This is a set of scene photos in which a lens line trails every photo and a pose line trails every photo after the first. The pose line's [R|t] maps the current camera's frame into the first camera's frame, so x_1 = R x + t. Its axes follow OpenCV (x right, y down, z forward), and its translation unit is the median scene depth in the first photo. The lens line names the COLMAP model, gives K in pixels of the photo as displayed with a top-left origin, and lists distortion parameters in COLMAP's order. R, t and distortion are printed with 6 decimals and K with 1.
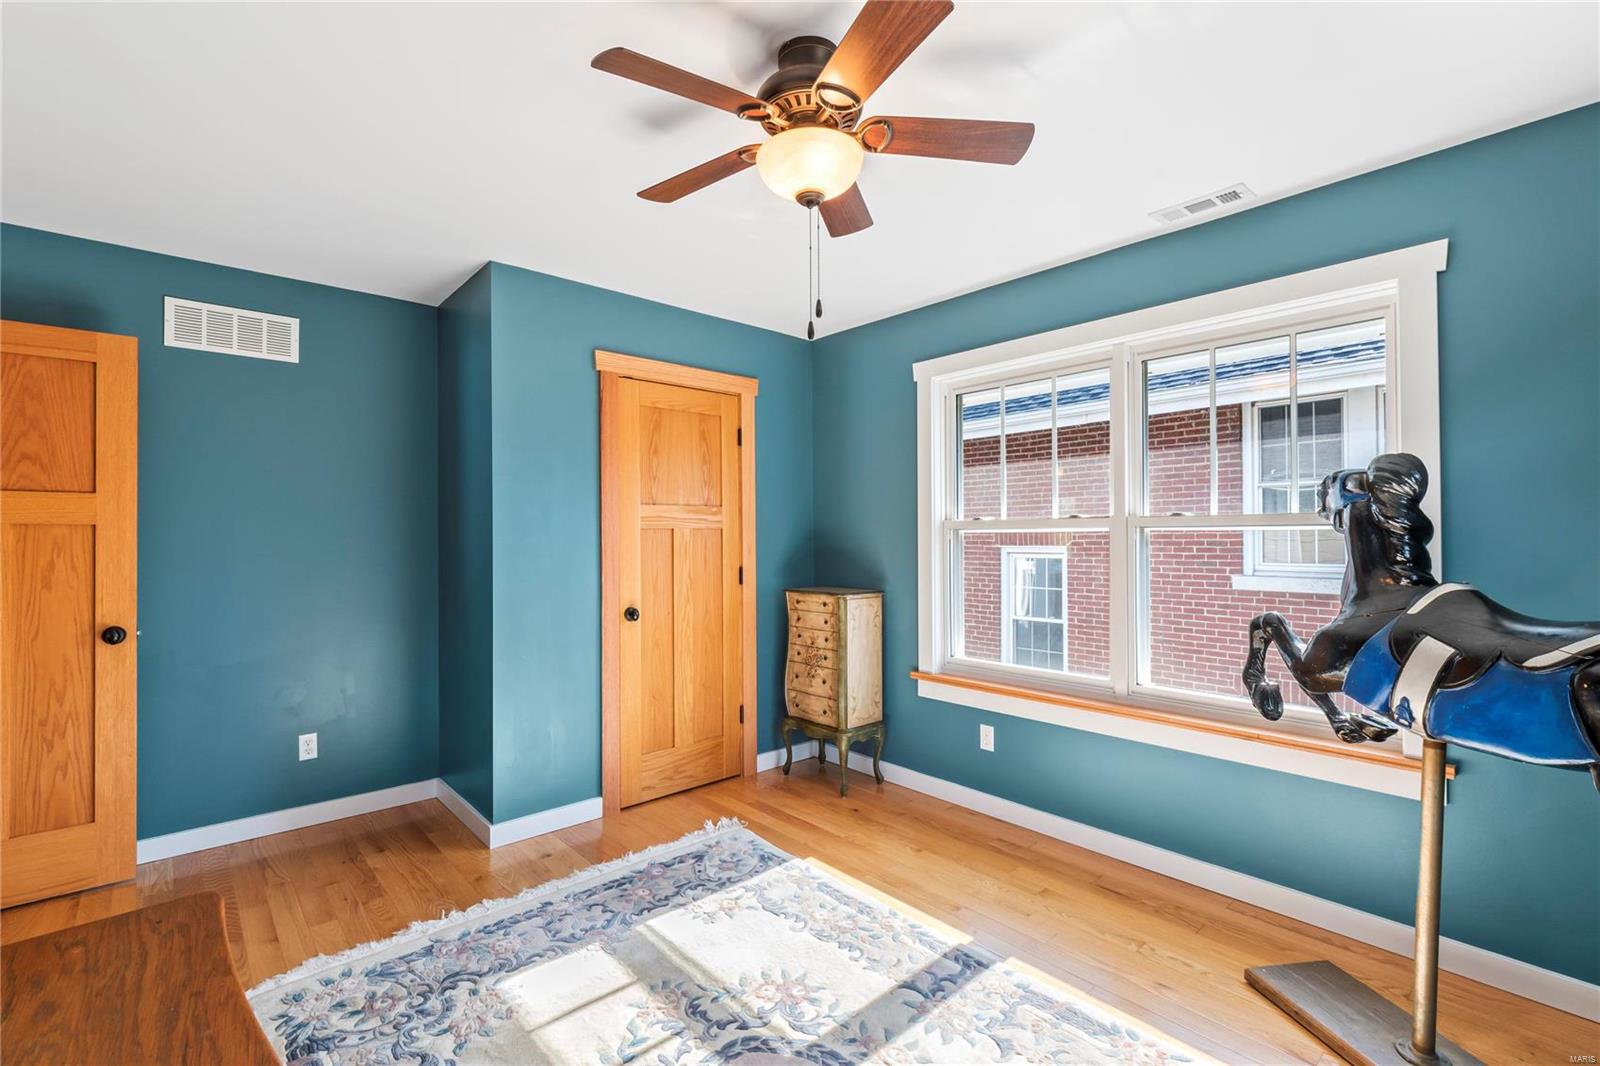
lens RADIAL K [[708.5, 0, 797.1], [0, 708.5, 542.9], [0, 0, 1]] dist [-0.000719, 0.001317]
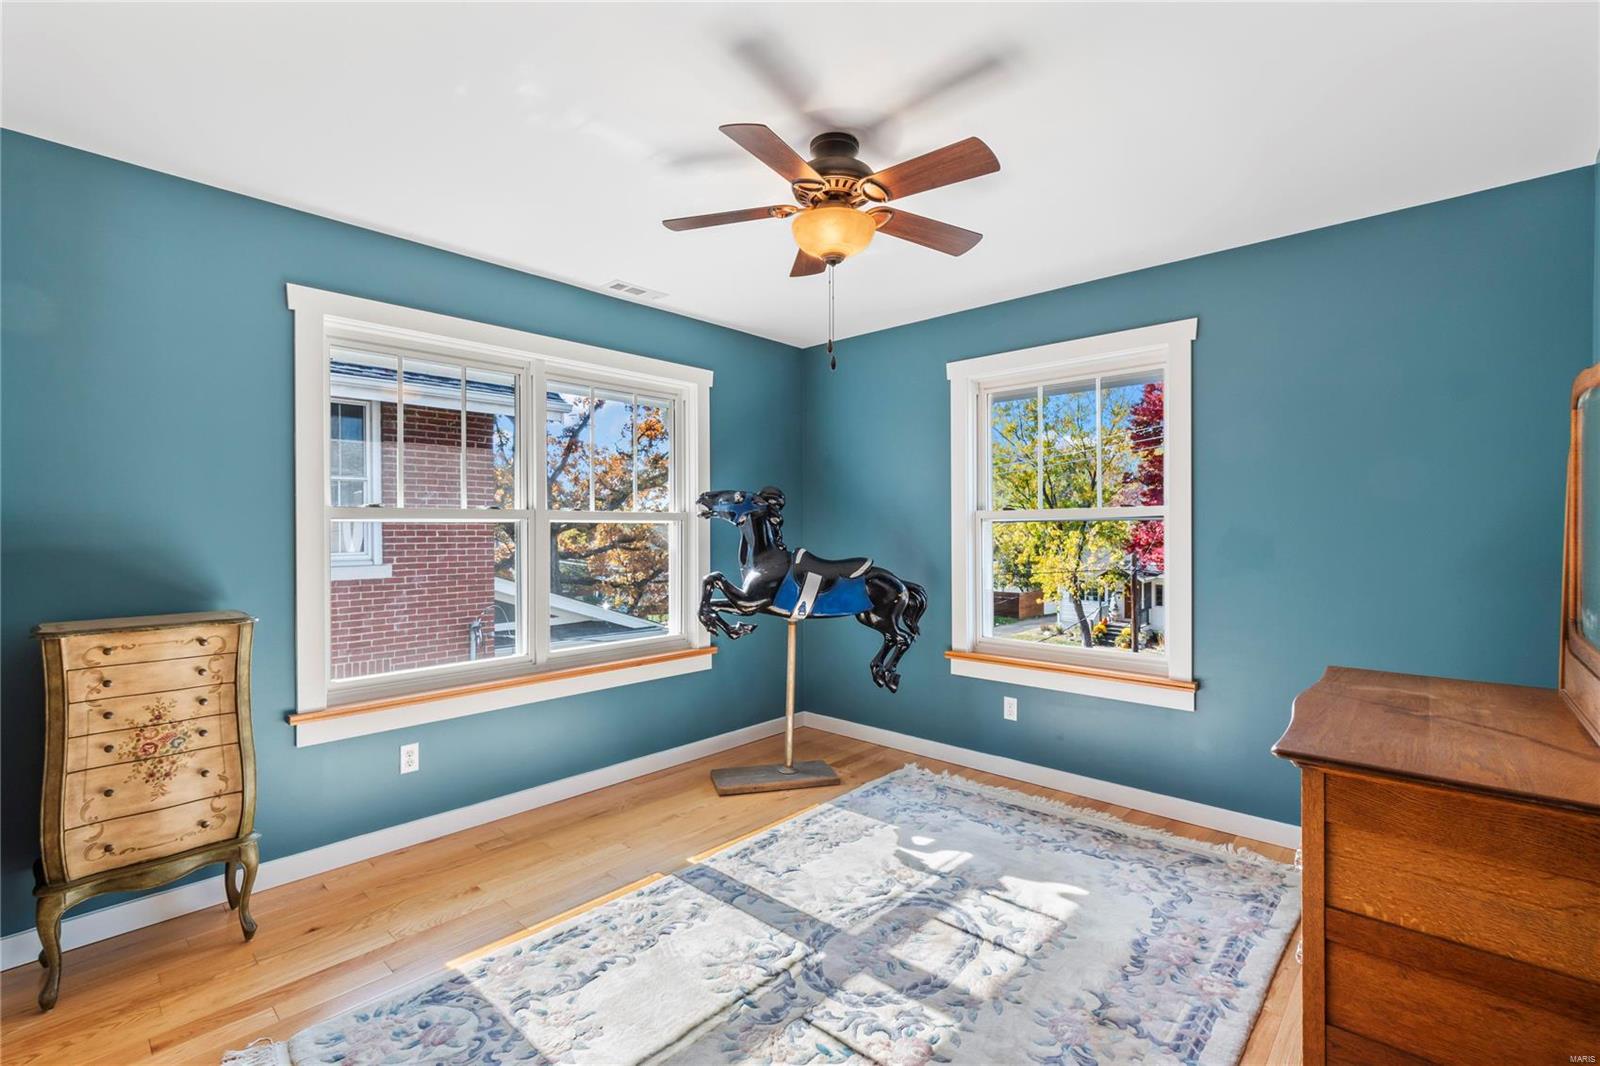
lens RADIAL K [[708.5, 0, 797.1], [0, 708.5, 542.9], [0, 0, 1]] dist [-0.000719, 0.001317]
pose [[-0.091938, -0.024751, 0.995457, -0.607733], [0.005687, 0.999662, 0.025380, -0.006877], [-0.995748, 0.007995, -0.091767, 0.582069]]
